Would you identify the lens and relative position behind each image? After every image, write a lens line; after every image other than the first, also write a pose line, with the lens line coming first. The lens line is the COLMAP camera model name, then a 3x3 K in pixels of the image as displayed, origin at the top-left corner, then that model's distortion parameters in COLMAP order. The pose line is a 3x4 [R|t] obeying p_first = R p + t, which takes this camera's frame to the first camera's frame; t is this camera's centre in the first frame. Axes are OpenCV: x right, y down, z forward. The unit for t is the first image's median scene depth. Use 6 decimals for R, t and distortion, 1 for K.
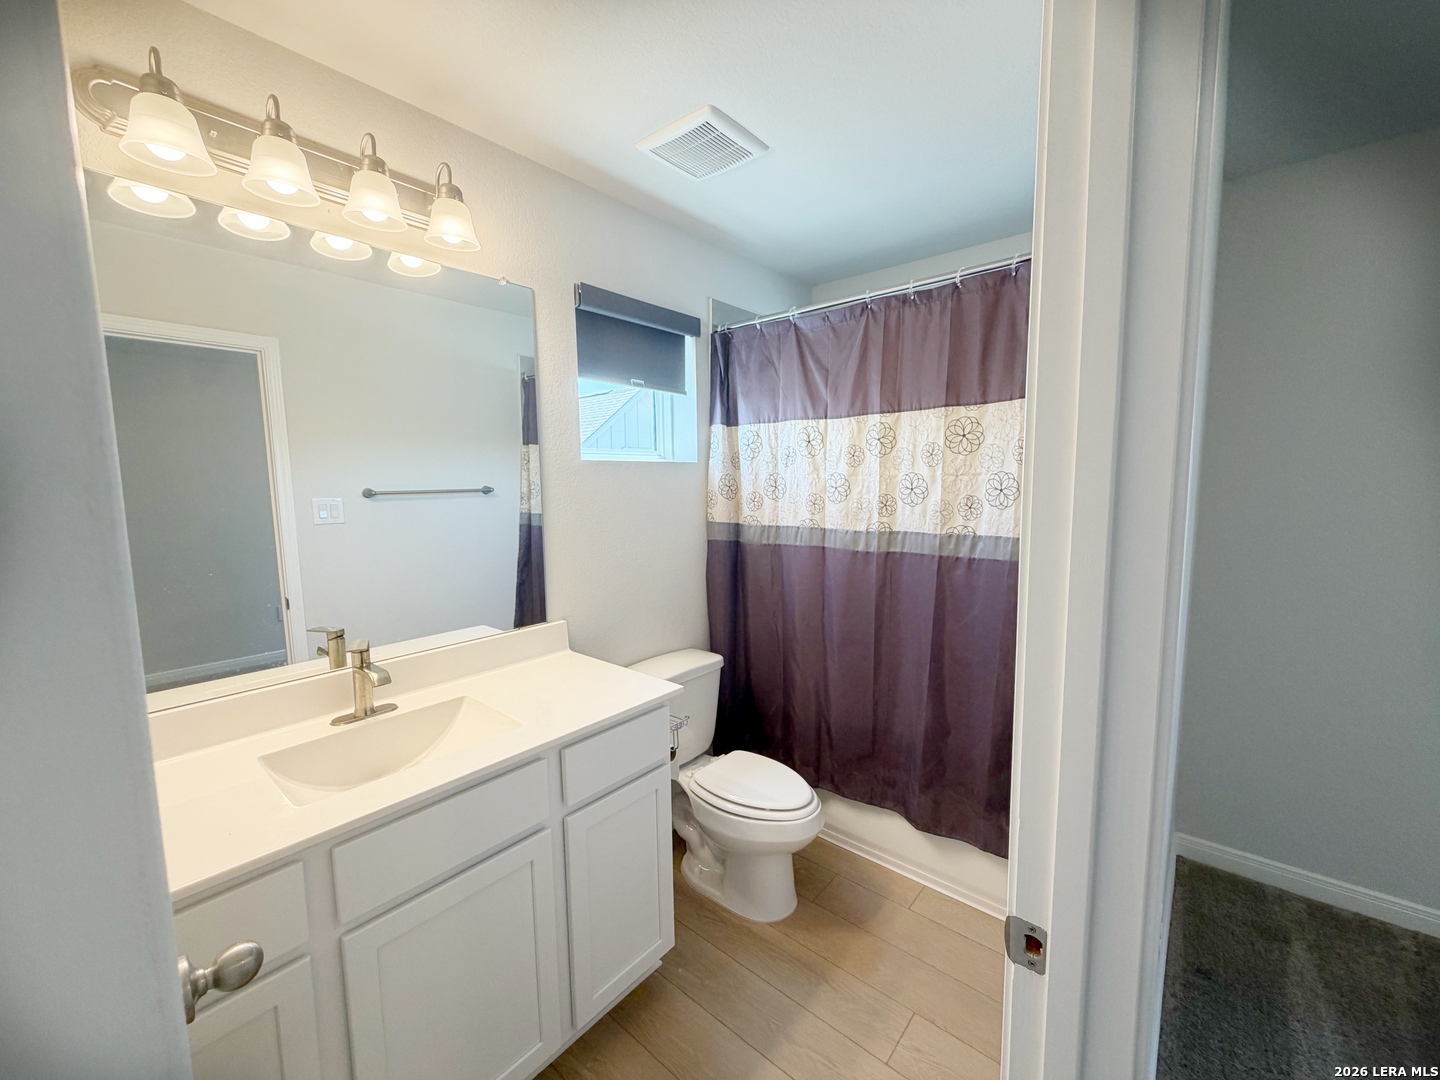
lens RADIAL K [[573.8, 0, 720.0], [0, 573.8, 540.0], [0, 0, 1]] dist [0.003719, -0.000507]
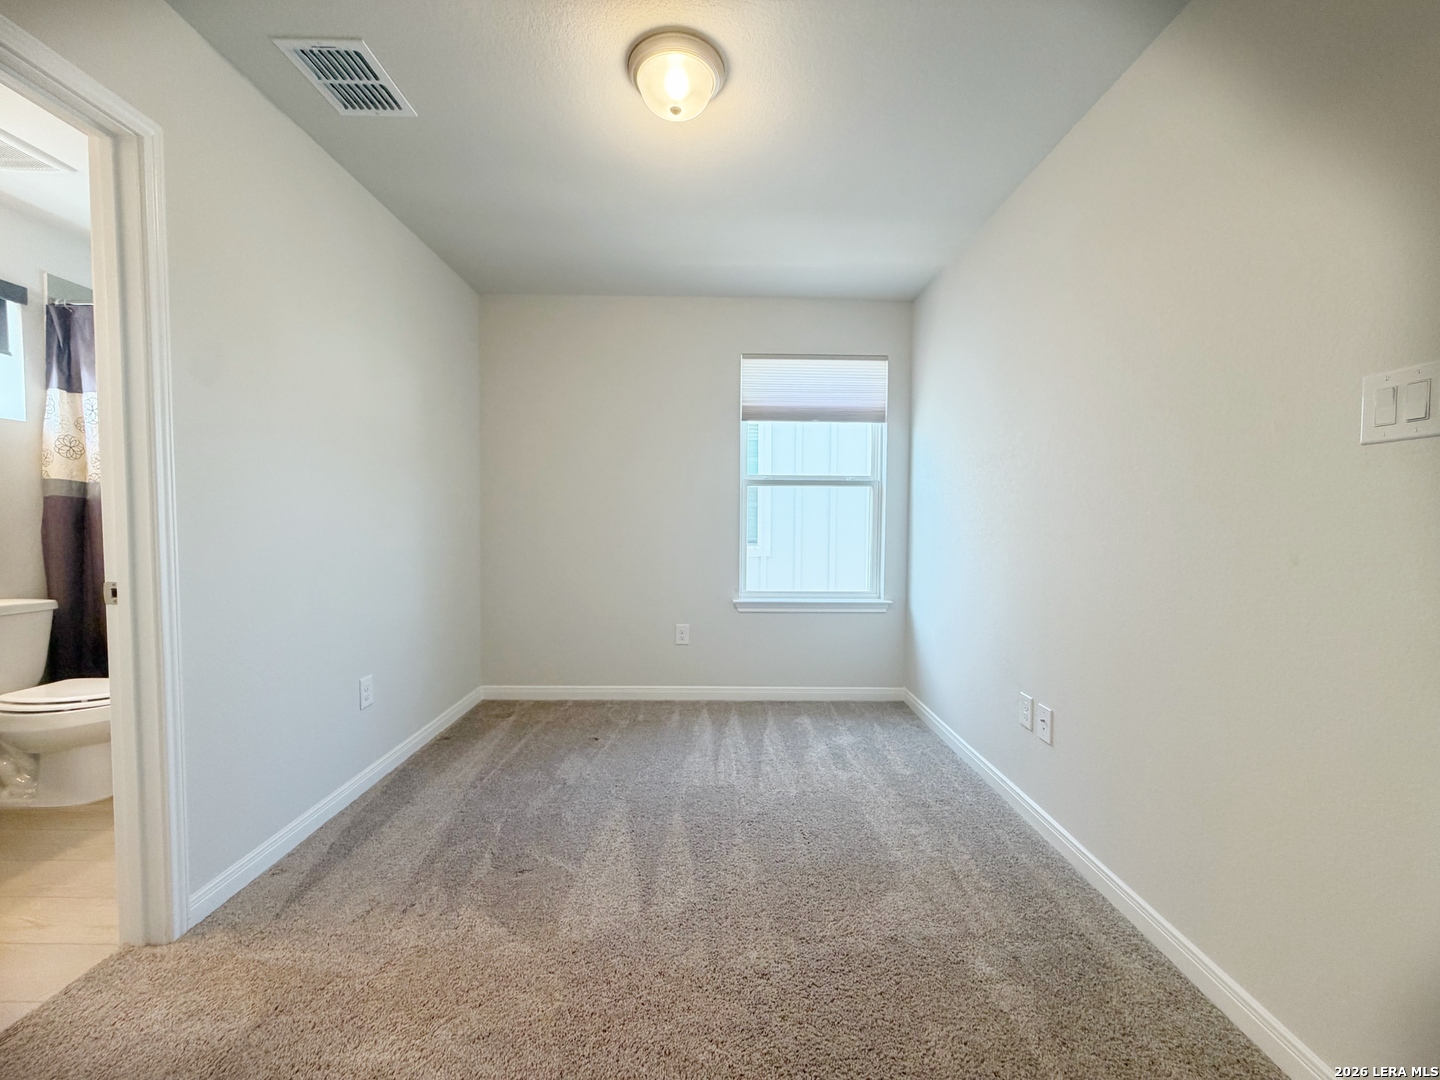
lens RADIAL K [[573.8, 0, 720.0], [0, 573.8, 540.0], [0, 0, 1]] dist [0.003719, -0.000507]
pose [[0.758276, -0.007839, 0.651887, 0.236391], [0.049200, 0.997764, -0.045232, 0.192818], [-0.650075, 0.066372, 0.756966, -0.614116]]
